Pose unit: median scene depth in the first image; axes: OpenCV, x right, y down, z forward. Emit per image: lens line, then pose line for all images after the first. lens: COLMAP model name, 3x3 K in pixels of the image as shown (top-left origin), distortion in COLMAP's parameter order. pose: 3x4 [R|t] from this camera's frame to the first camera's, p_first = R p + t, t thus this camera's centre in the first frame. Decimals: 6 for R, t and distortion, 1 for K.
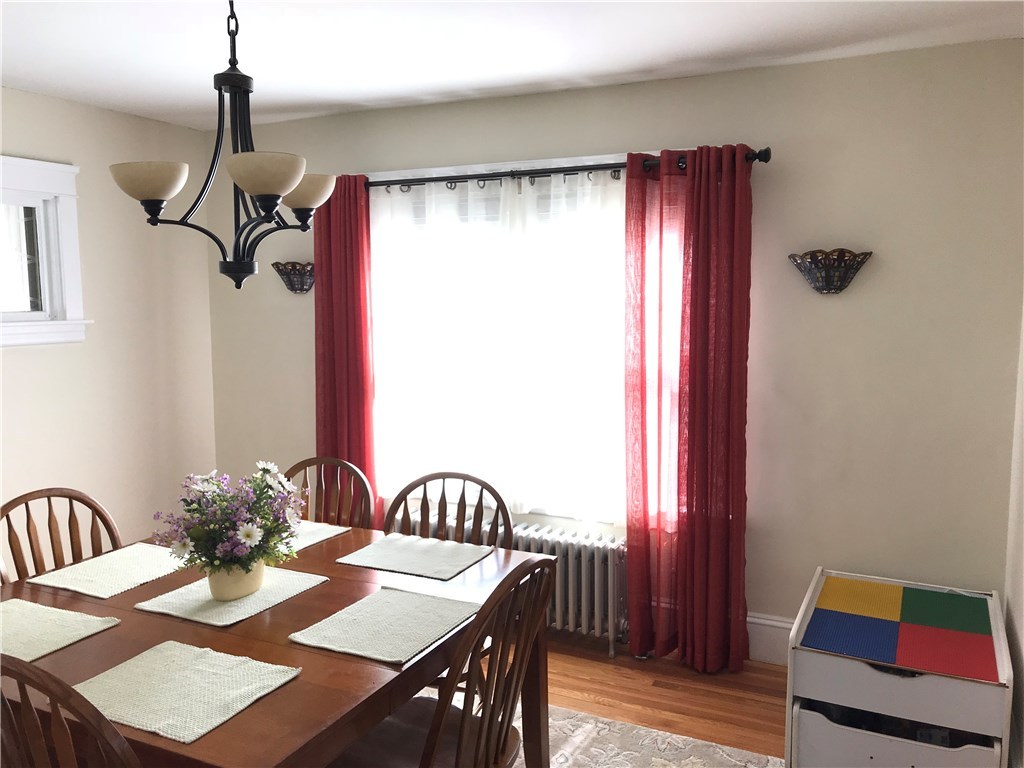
lens RADIAL K [[841.6, 0, 513.9], [0, 841.6, 379.2], [0, 0, 1]] dist [0.050356, -0.054766]
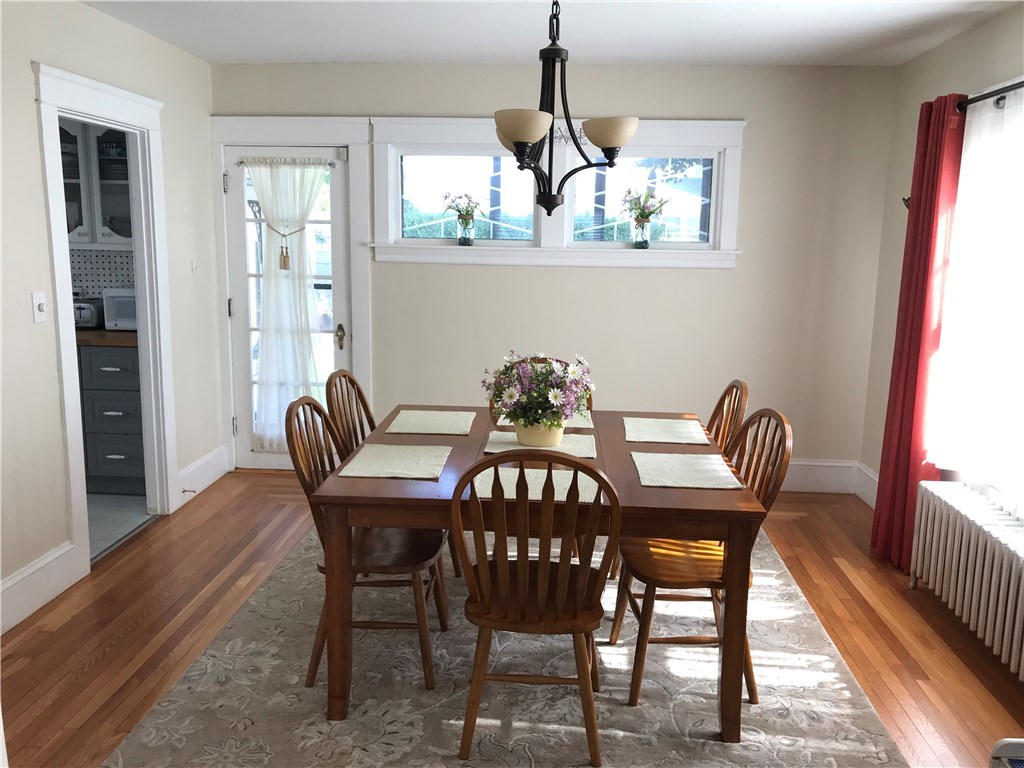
lens RADIAL K [[841.6, 0, 514.6], [0, 841.6, 379.4], [0, 0, 1]] dist [0.050356, -0.054766]
pose [[0.382413, 0.170358, -0.908151, 0.512291], [-0.118528, 0.983781, 0.134634, -0.015096], [0.916358, 0.056155, 0.396402, 0.255608]]
